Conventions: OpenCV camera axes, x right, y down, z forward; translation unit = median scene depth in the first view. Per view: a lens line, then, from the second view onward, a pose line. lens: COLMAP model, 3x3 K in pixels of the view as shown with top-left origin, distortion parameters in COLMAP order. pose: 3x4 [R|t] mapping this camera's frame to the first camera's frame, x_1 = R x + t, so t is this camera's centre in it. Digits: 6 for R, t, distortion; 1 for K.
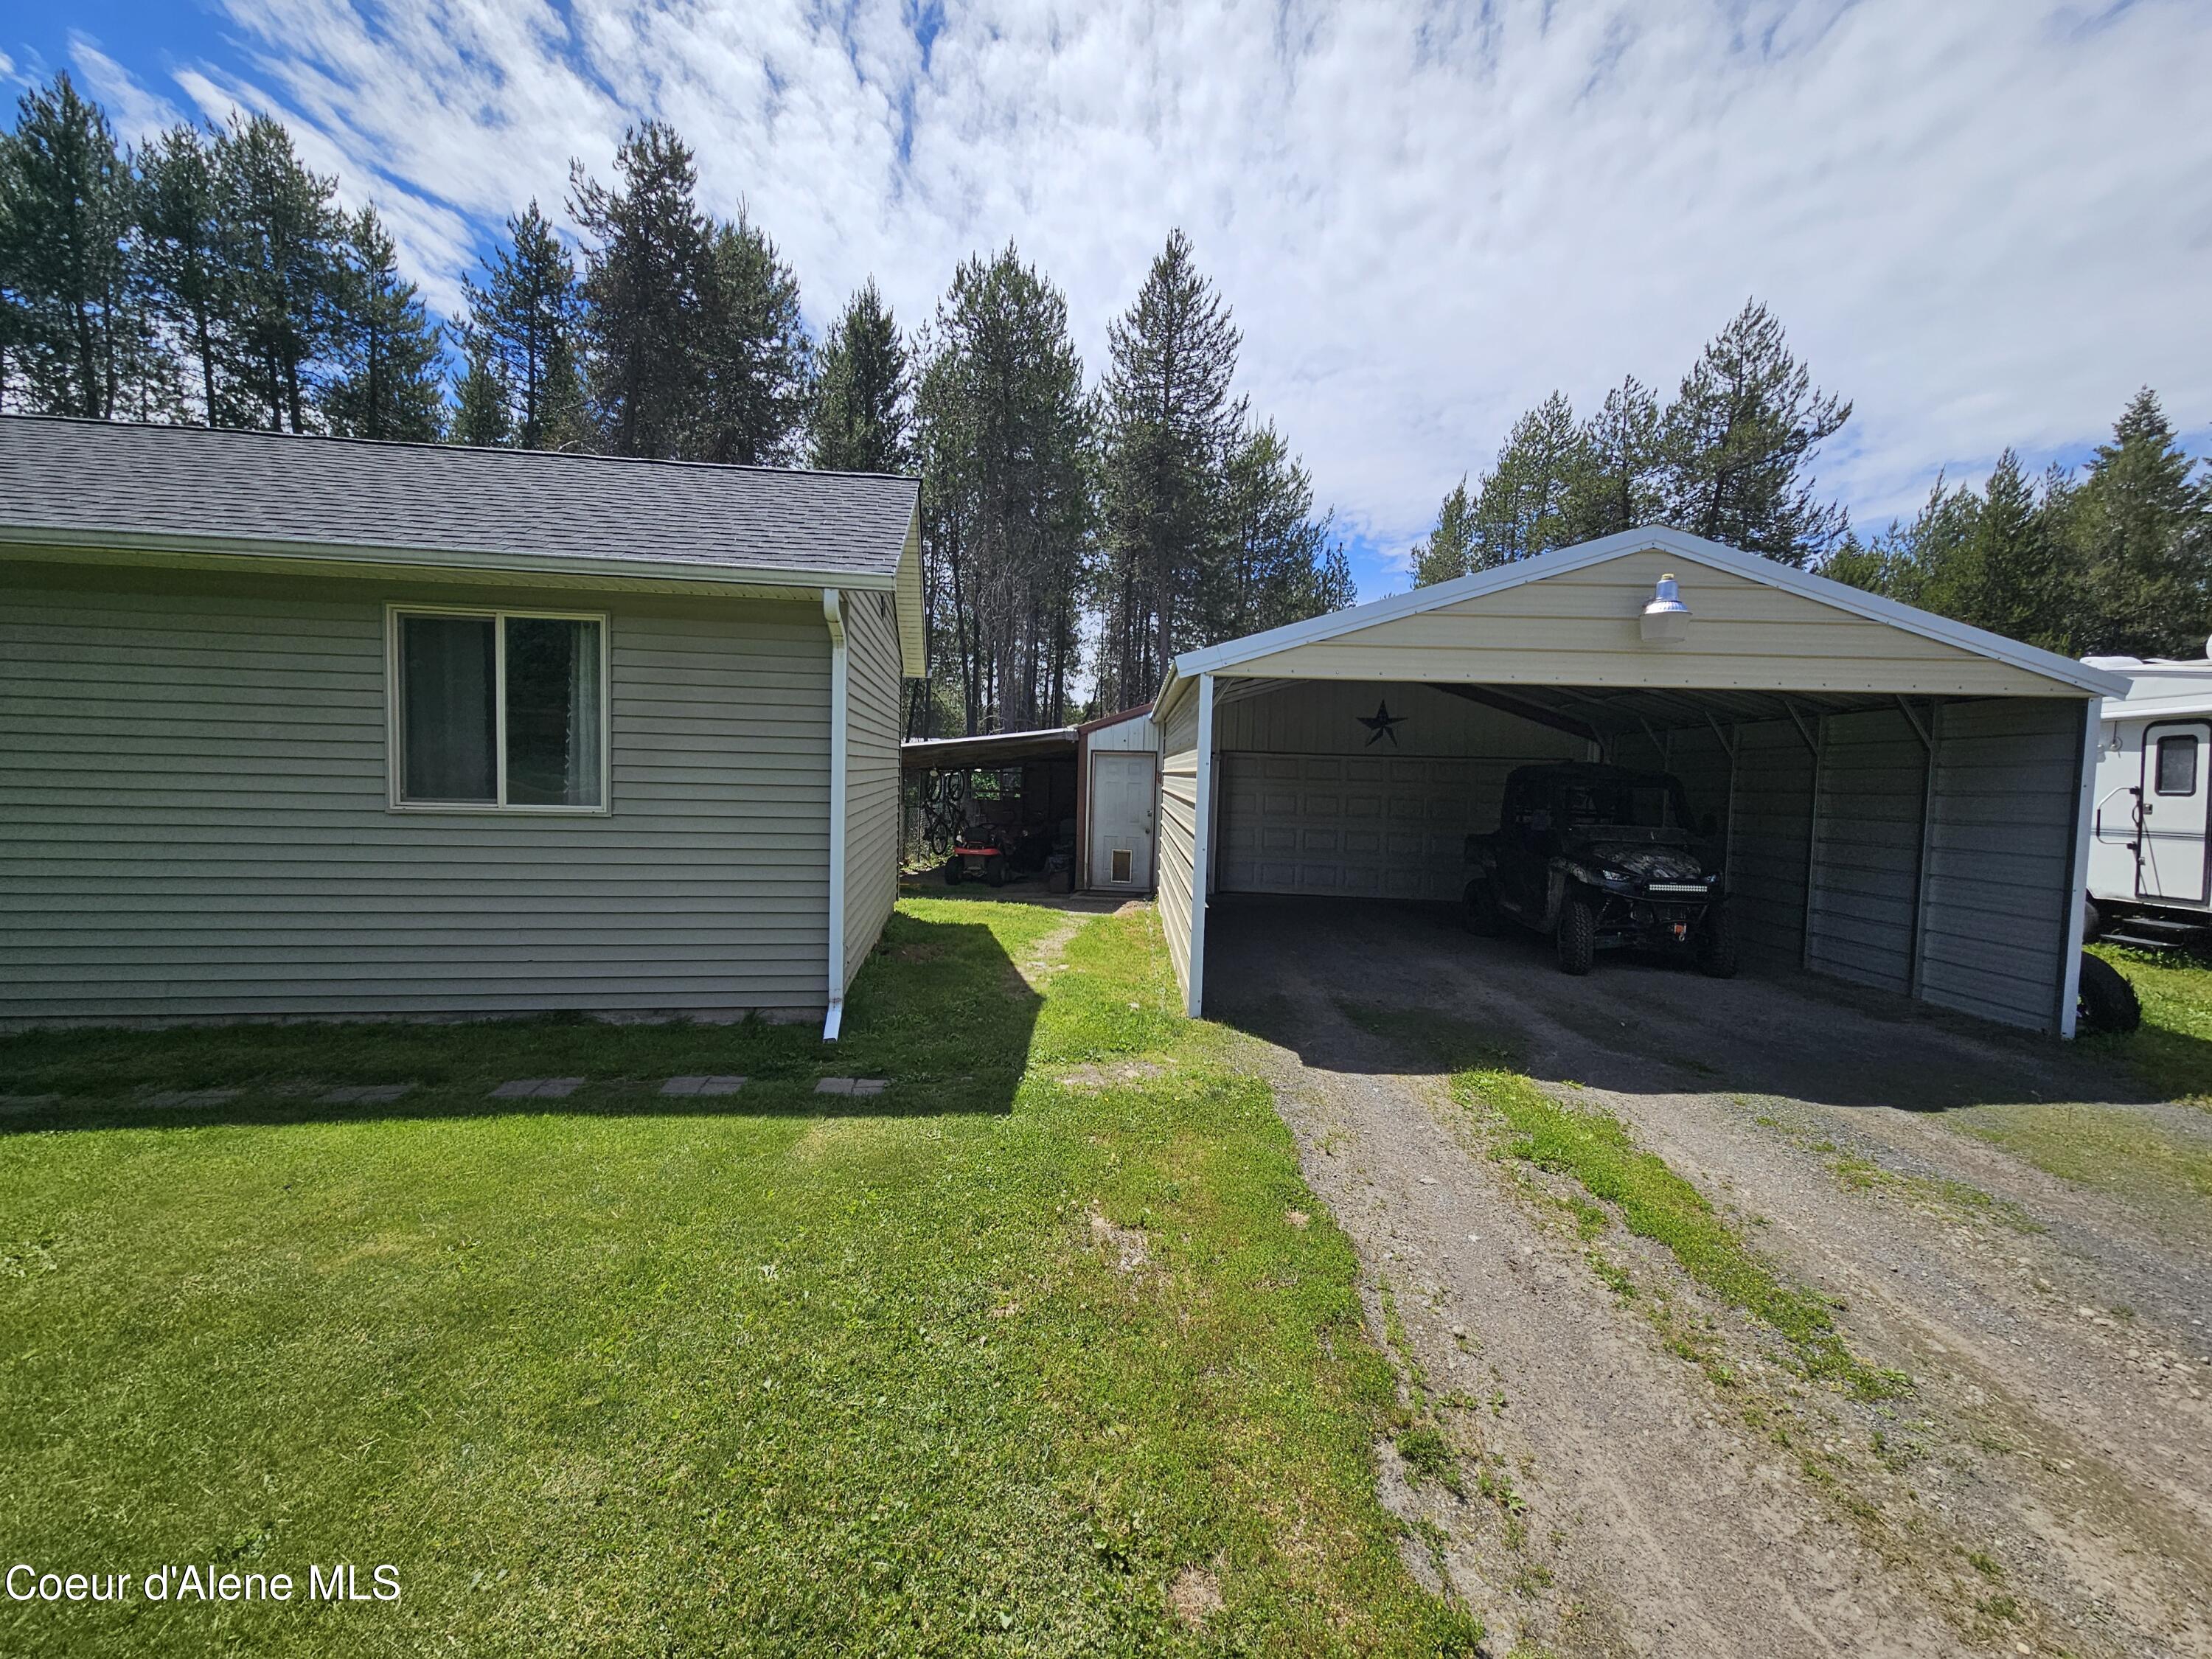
lens RADIAL K [[913.7, 0, 1097.1], [0, 913.7, 827.1], [0, 0, 1]] dist [-0.004389, 0.000183]
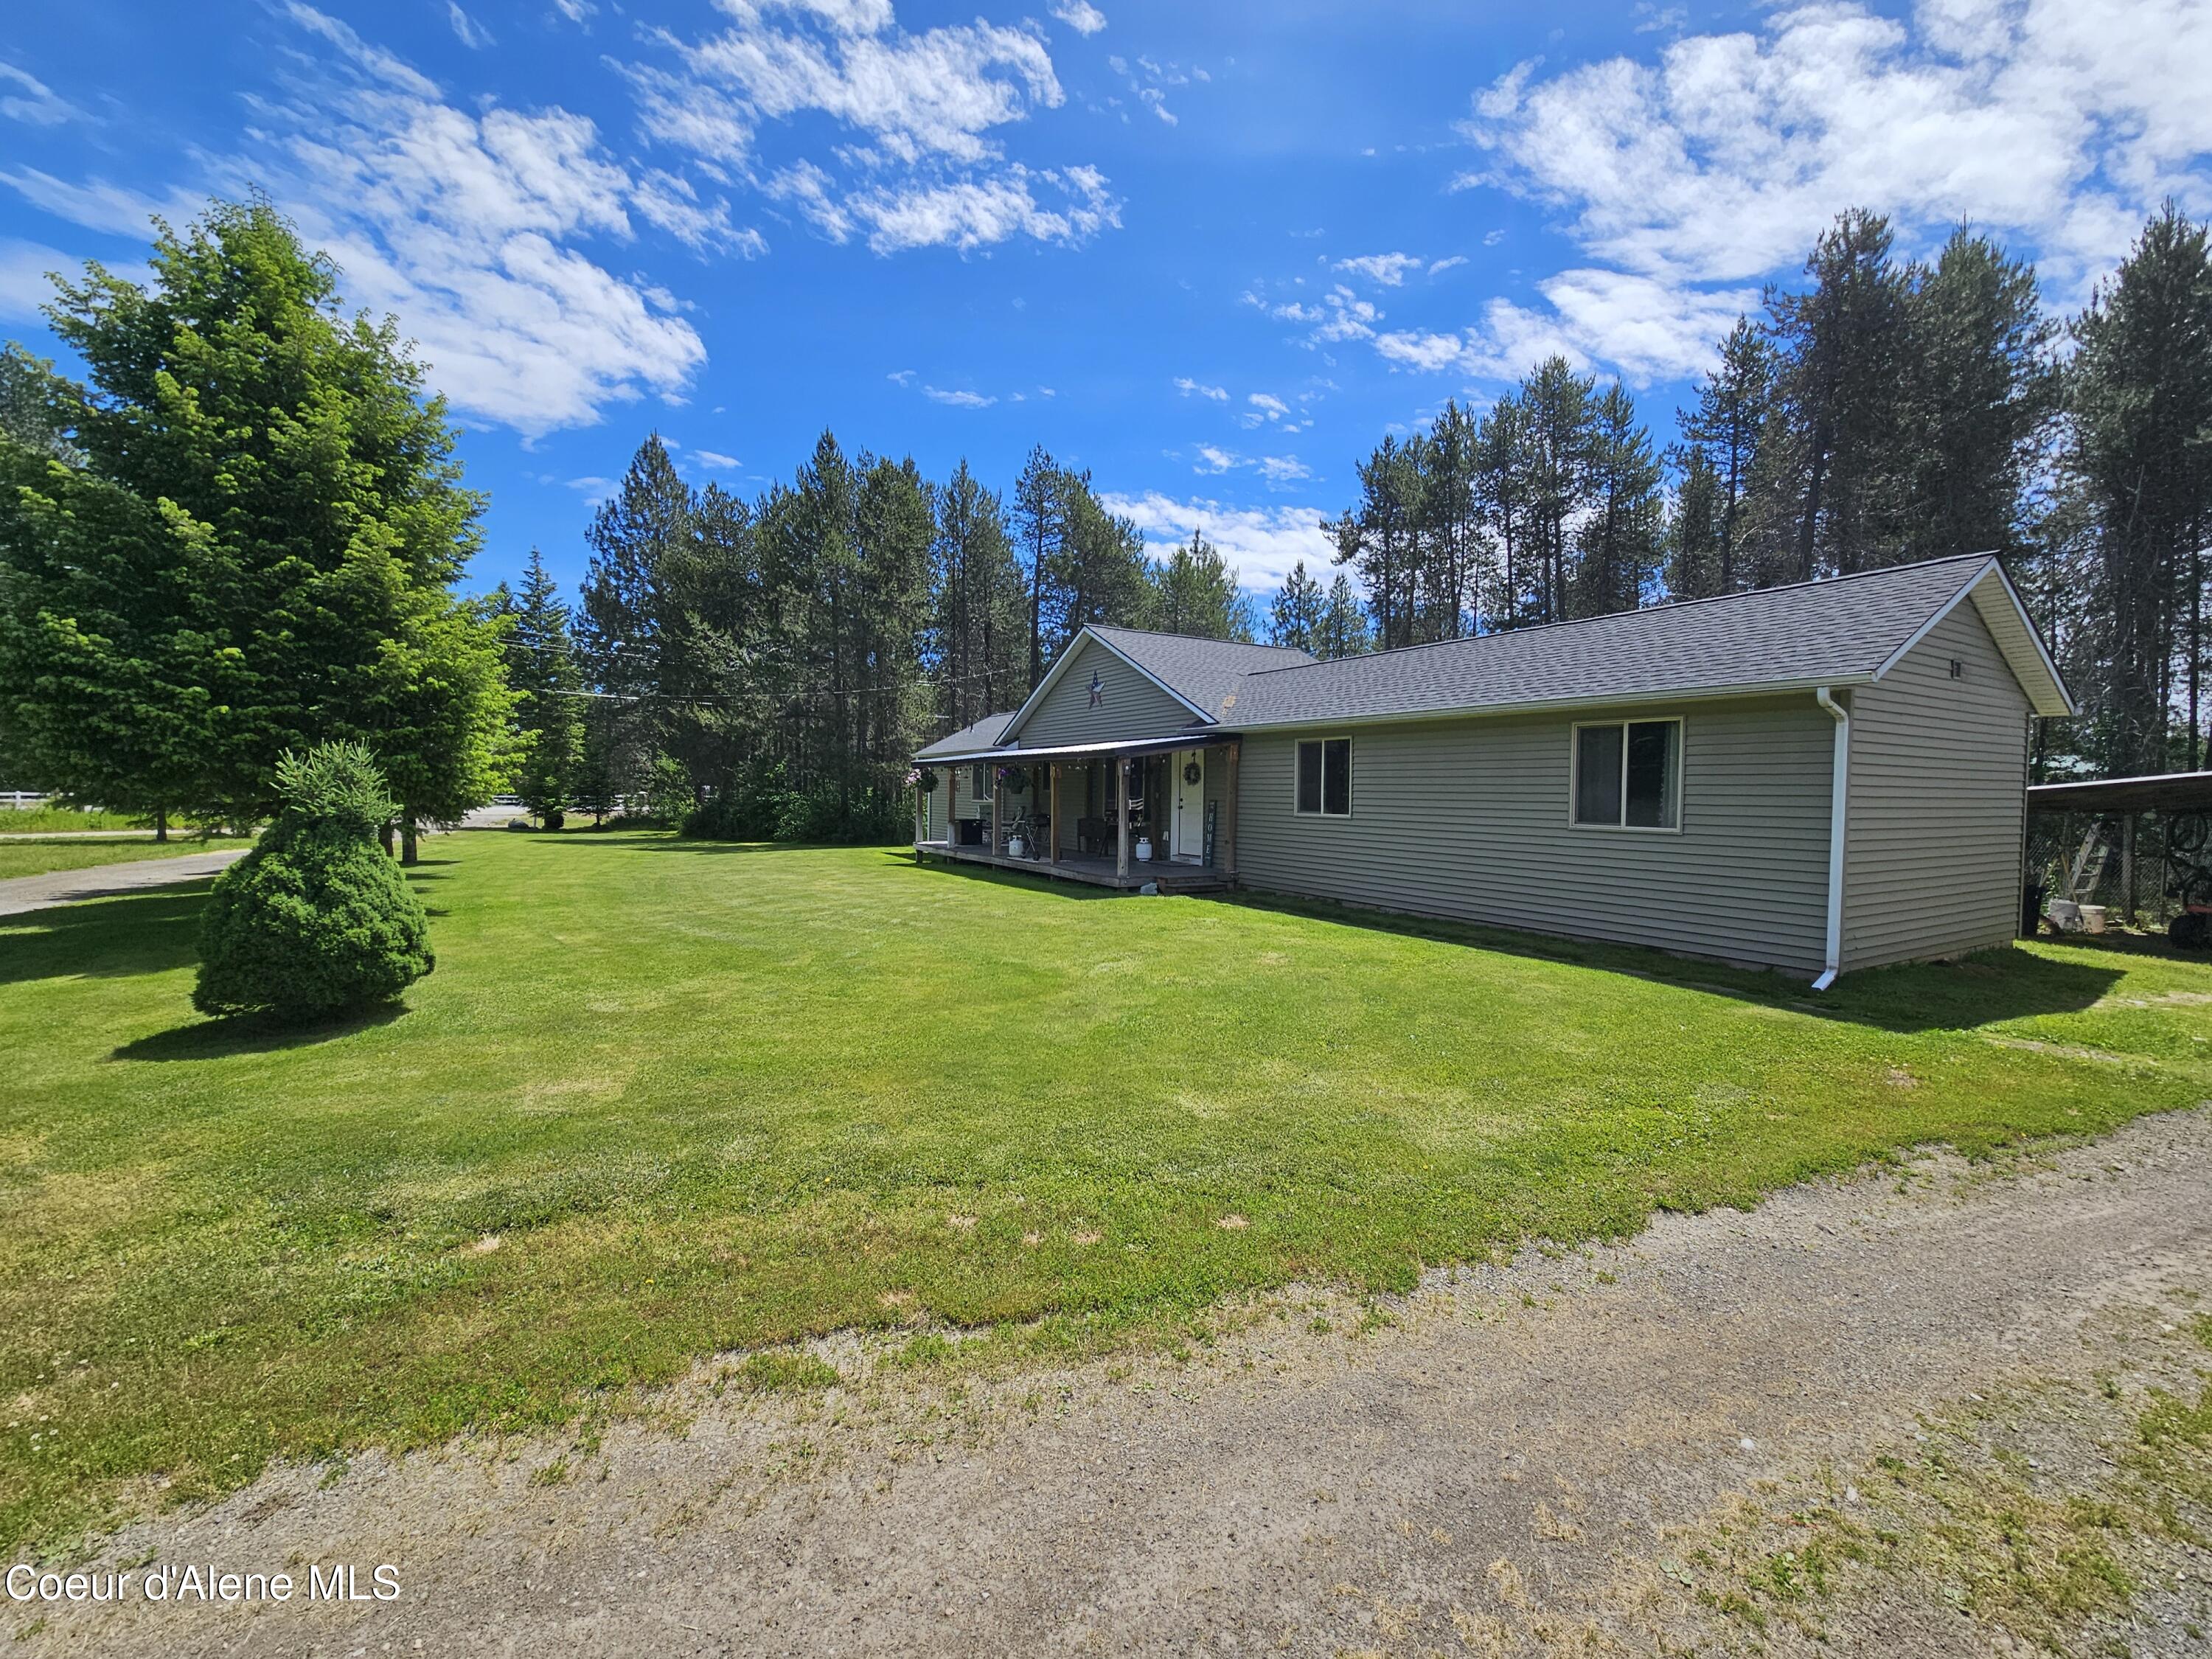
lens RADIAL K [[913.7, 0, 1098.6], [0, 913.7, 833.1], [0, 0, 1]] dist [-0.004389, 0.000183]
pose [[0.380187, 0.018599, -0.924723, 0.168421], [-0.060973, 0.998127, -0.004993, 0.016435], [0.922898, 0.058281, 0.380609, -0.174346]]
